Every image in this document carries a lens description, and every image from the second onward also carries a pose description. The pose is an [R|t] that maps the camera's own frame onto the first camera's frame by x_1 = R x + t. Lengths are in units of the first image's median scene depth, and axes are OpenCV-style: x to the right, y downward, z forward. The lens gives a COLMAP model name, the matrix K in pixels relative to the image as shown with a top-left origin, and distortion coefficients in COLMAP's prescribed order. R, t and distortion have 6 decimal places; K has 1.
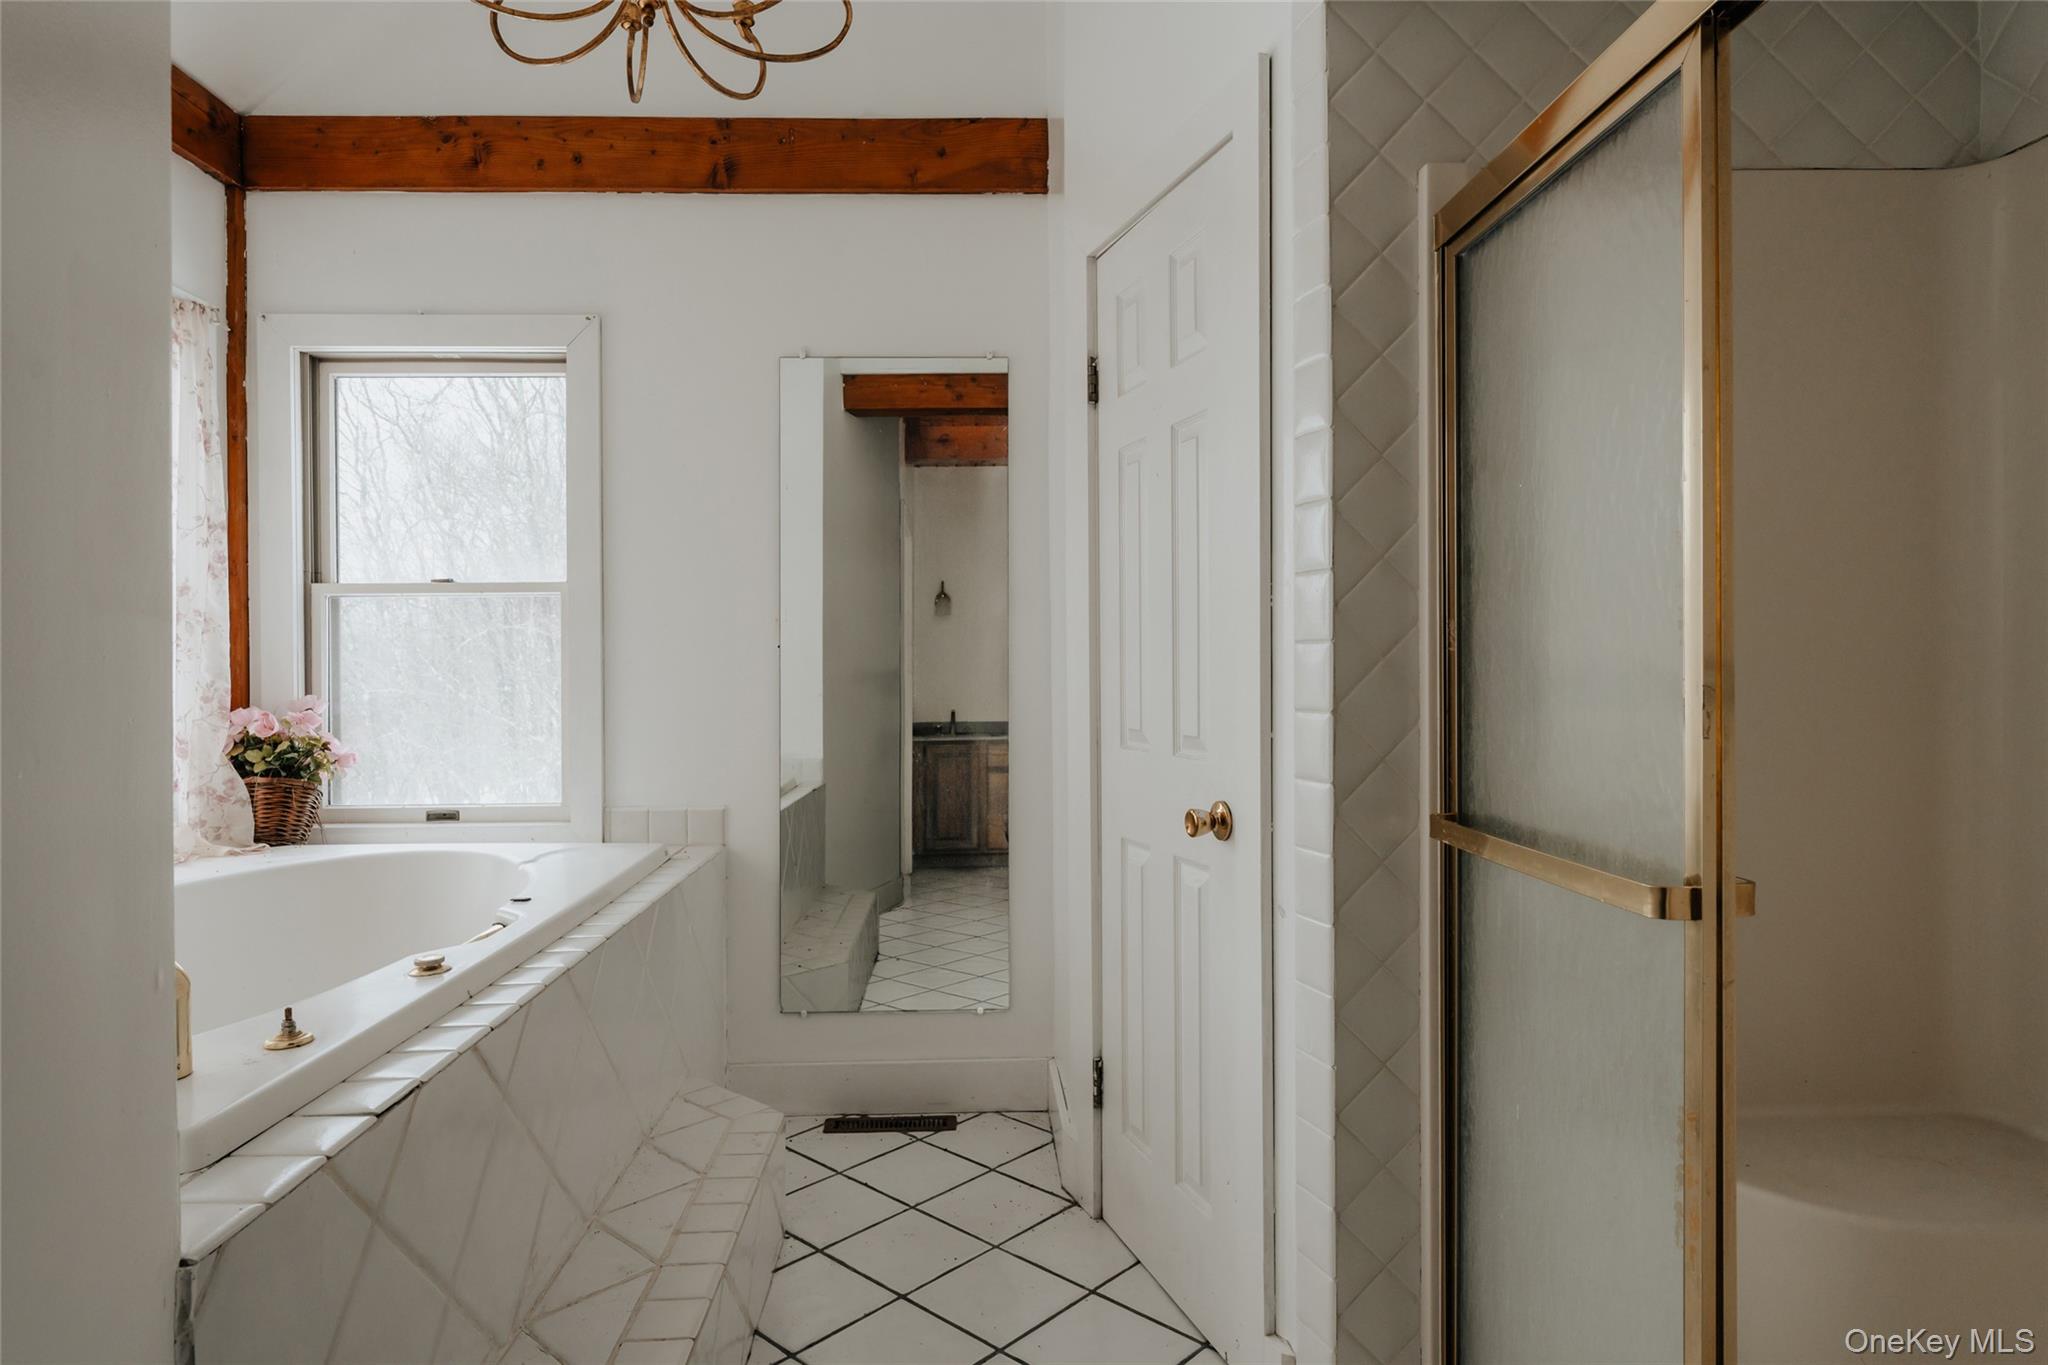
lens RADIAL K [[1205.2, 0, 1014.8], [0, 1205.2, 668.6], [0, 0, 1]] dist [-0.004575, -0.002341]
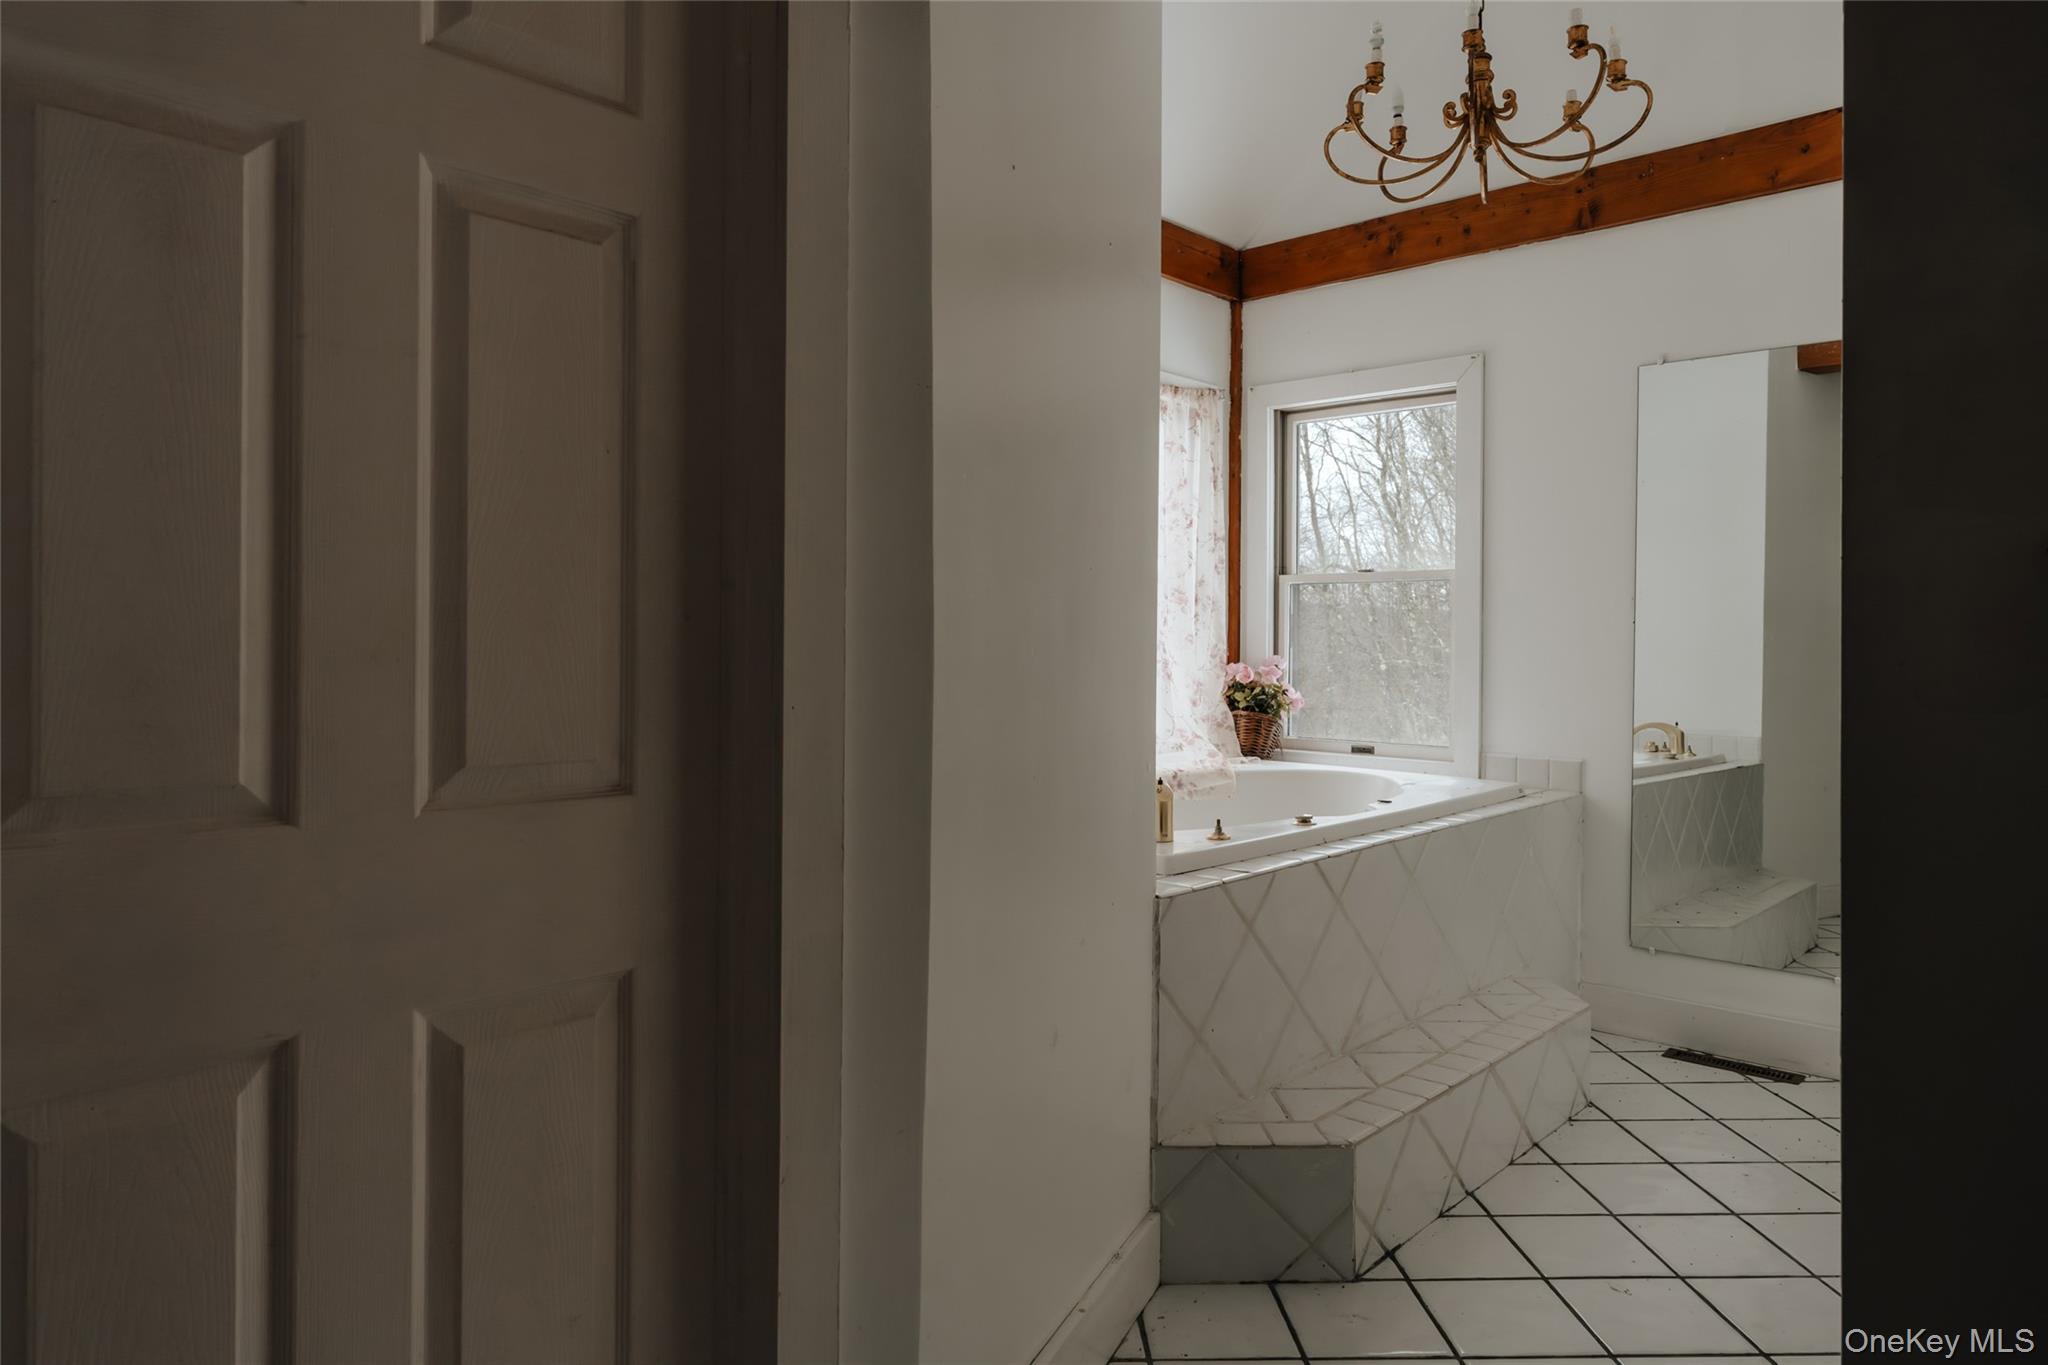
lens RADIAL K [[1320.8, 0, 1023.3], [0, 1320.8, 669.5], [0, 0, 1]] dist [0.009054, 0.002154]
pose [[0.718681, 0.029178, -0.694728, 0.278500], [-0.014851, 0.999535, 0.026617, 0.002061], [0.695182, -0.008811, 0.718780, -0.317210]]
